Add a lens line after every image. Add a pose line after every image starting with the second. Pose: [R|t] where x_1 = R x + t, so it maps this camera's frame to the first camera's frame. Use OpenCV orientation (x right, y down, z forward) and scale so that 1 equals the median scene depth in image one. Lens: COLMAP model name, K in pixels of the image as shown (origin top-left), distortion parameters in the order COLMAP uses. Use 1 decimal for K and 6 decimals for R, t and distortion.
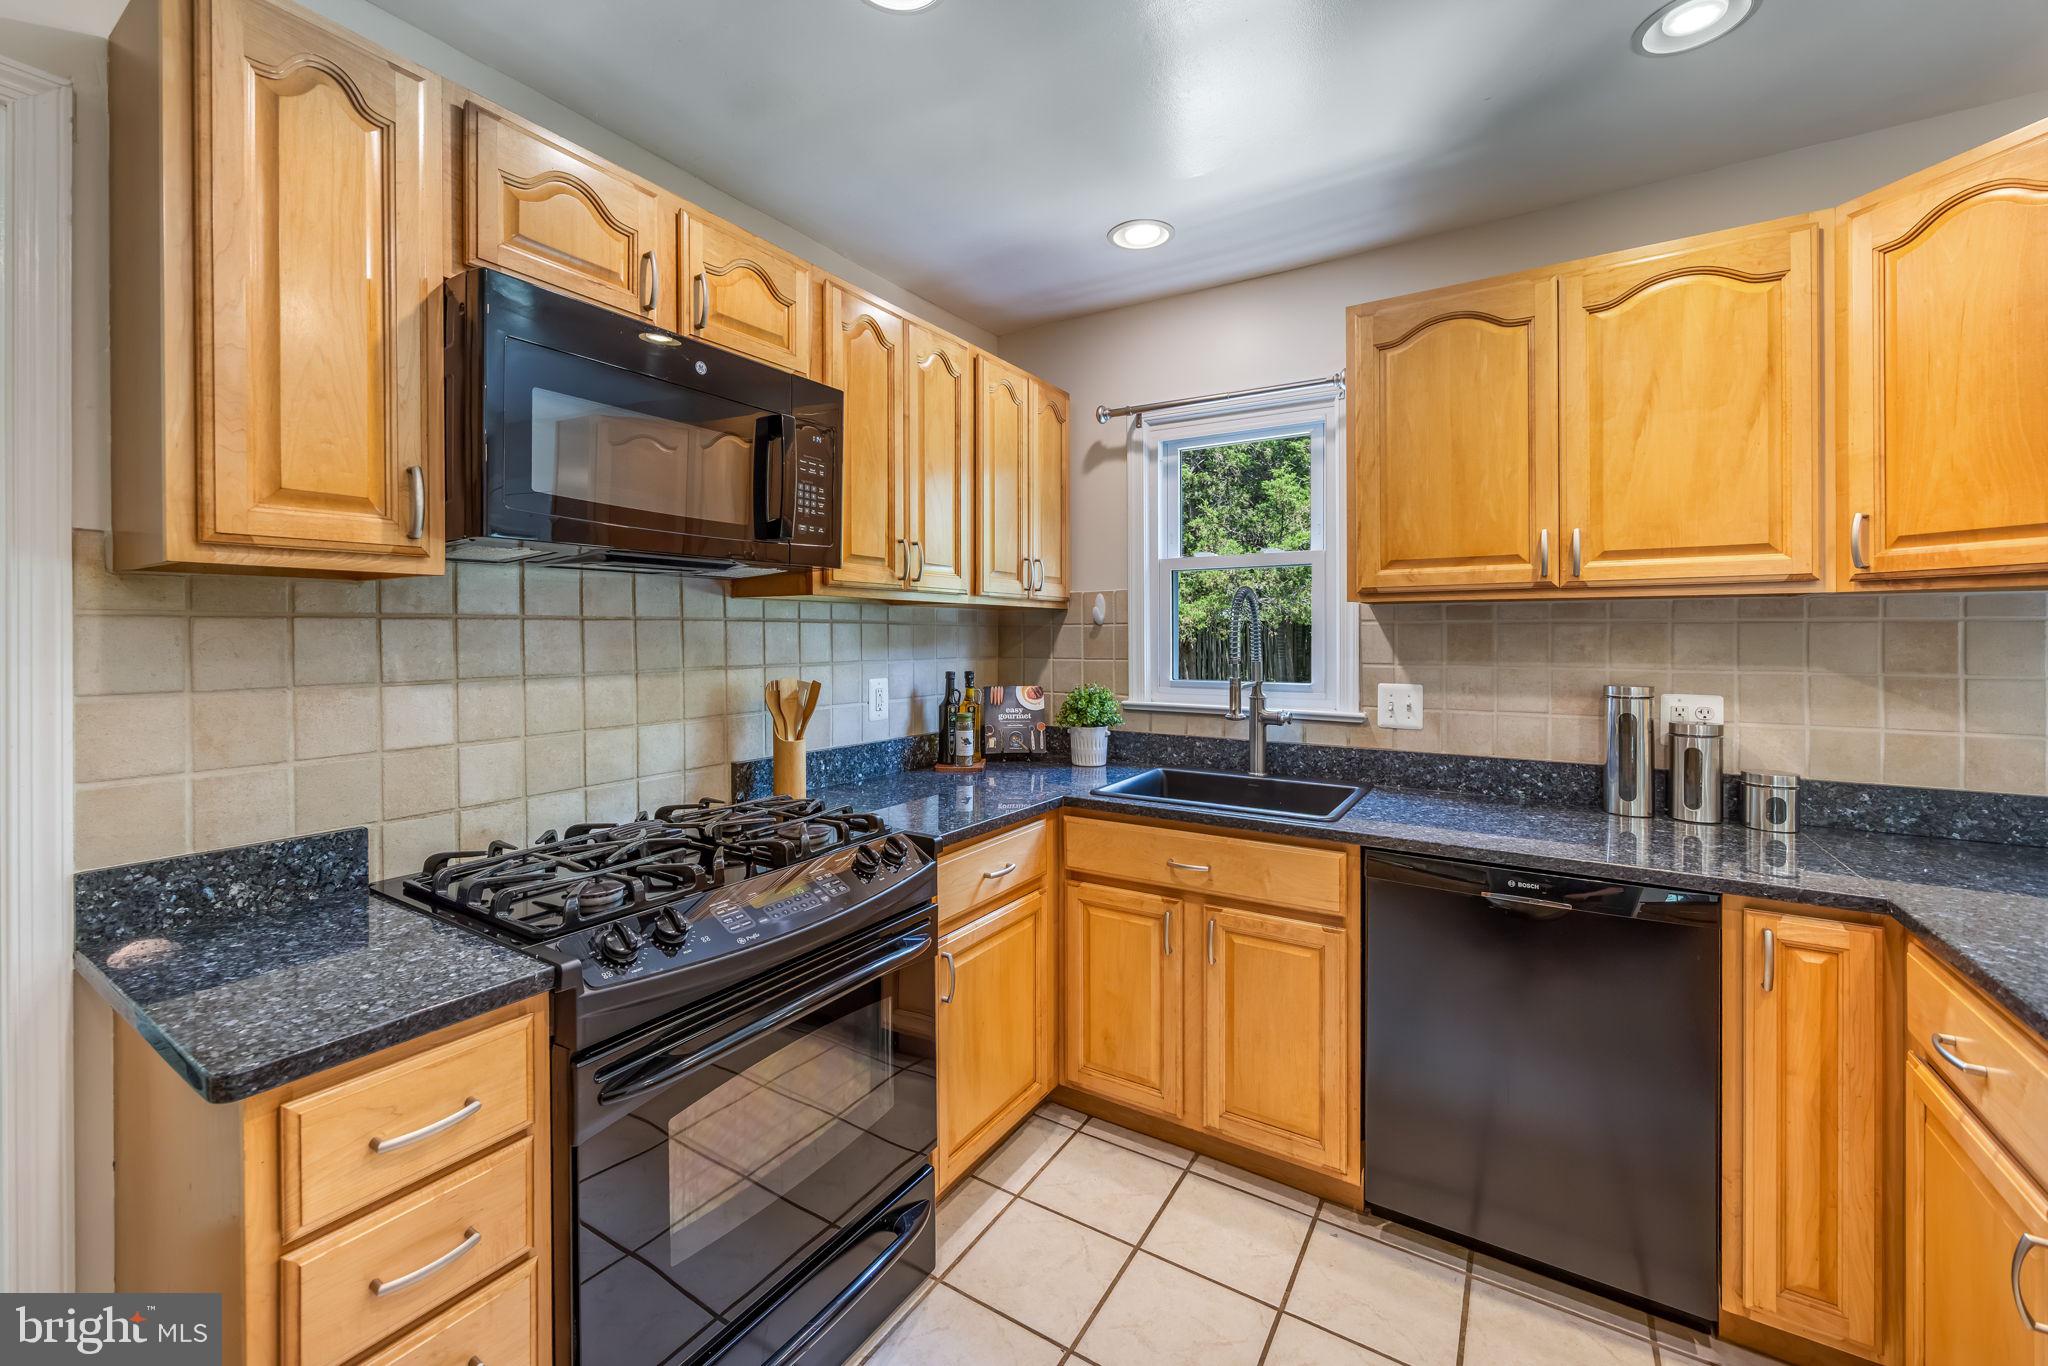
lens RADIAL K [[827.1, 0, 996.4], [0, 827.1, 636.5], [0, 0, 1]] dist [-0.000687, 0.000083]
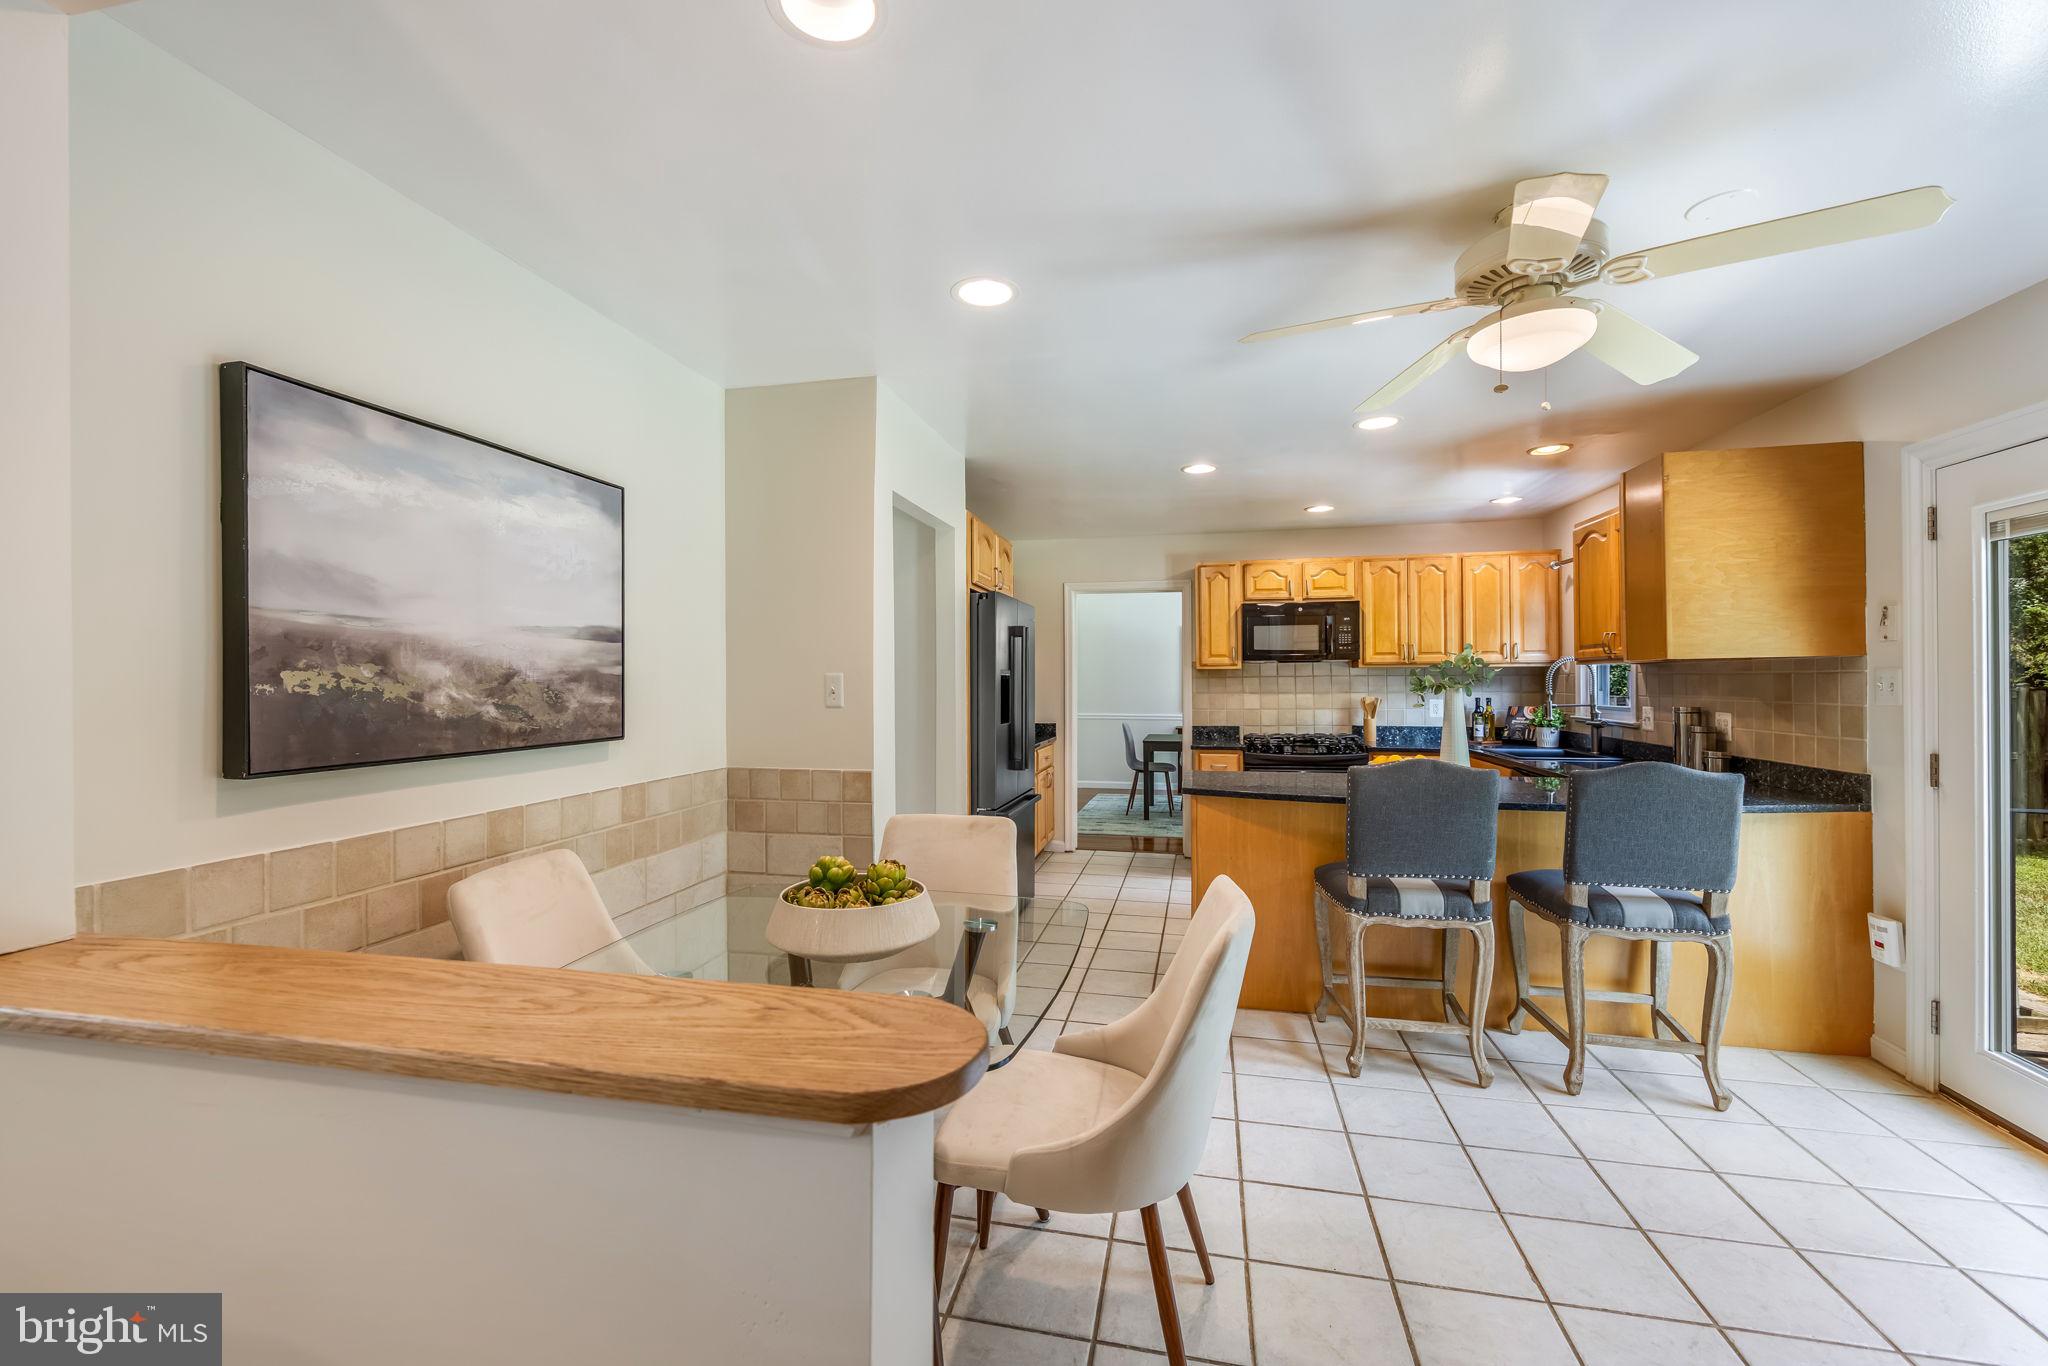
lens RADIAL K [[963.0, 0, 960.4], [0, 963.0, 680.6], [0, 0, 1]] dist [-0.000341, -0.000059]
pose [[0.316977, -0.000650, -0.948433, 2.373403], [0.003452, 0.999994, 0.000468, -0.008646], [0.948427, -0.003423, 0.316977, -1.322689]]
